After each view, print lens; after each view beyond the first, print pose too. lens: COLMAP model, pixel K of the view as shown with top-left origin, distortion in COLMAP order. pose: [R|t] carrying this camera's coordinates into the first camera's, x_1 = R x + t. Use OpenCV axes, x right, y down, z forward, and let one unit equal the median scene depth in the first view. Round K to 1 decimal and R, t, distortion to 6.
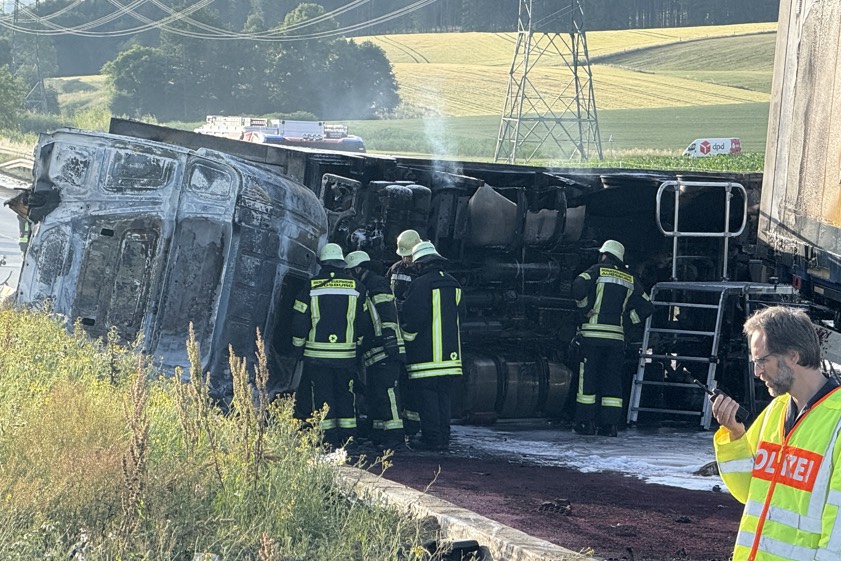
lens RADIAL K [[4500.7, 0, 420.4], [0, 4500.7, 280.3], [0, 0, 1]] dist [-0.143672, 0.000000]
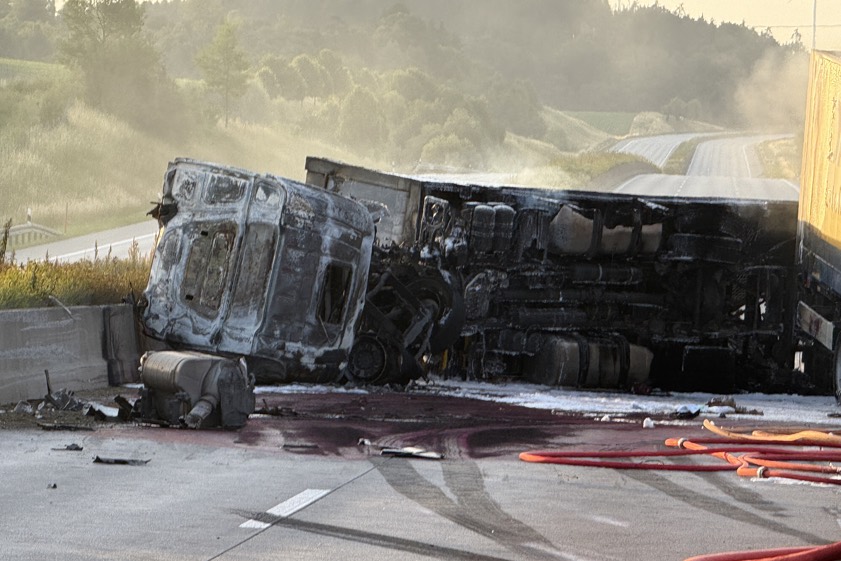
lens RADIAL K [[5707.8, 0, 382.1], [0, 5707.8, 290.4], [0, 0, 1]] dist [0.446765, 0.000000]
pose [[0.969985, 0.004458, -0.243123, 0.412636], [-0.010097, 0.999708, -0.021954, 0.045168], [0.242955, 0.023749, 0.969747, -0.697540]]
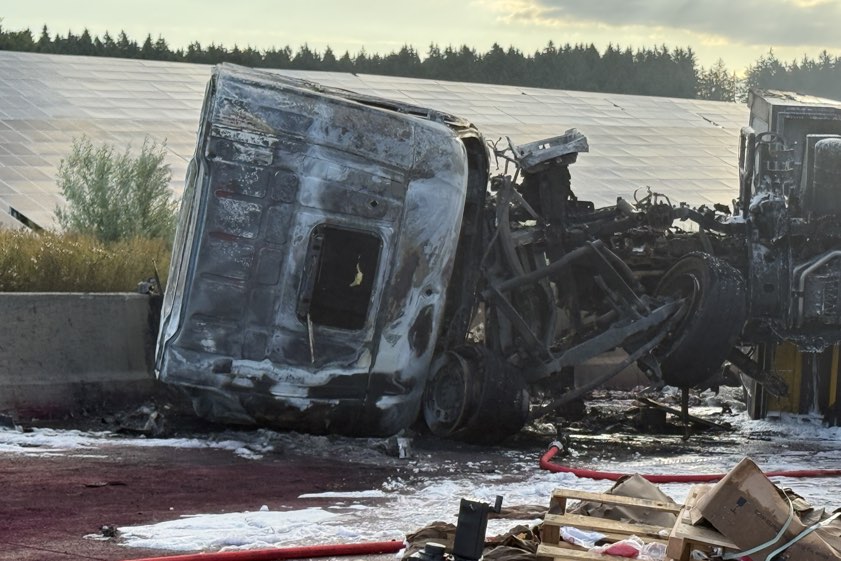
lens RADIAL K [[2400.7, 0, 406.0], [0, 2400.7, 245.1], [0, 0, 1]] dist [0.108302, 0.000000]
pose [[0.615436, -0.004880, -0.788172, 0.314315], [-0.031237, 0.999044, -0.030576, 0.014672], [0.787568, 0.043437, 0.614695, 0.751121]]
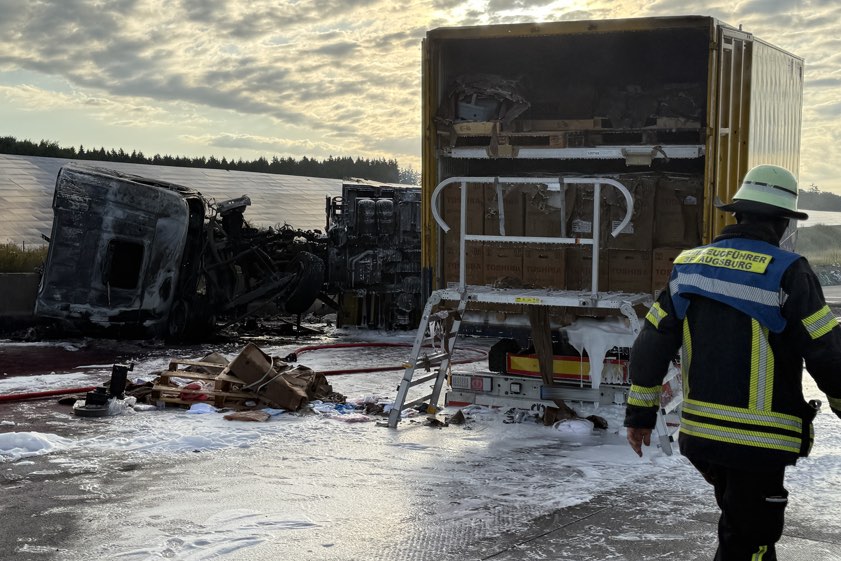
lens RADIAL K [[1127.9, 0, 439.6], [0, 1127.9, 259.5], [0, 0, 1]] dist [0.085433, 0.000000]
pose [[0.729199, -0.003865, -0.684291, 0.348699], [-0.020527, 0.999411, -0.027519, 0.015207], [0.683994, 0.034113, 0.728690, 0.775067]]
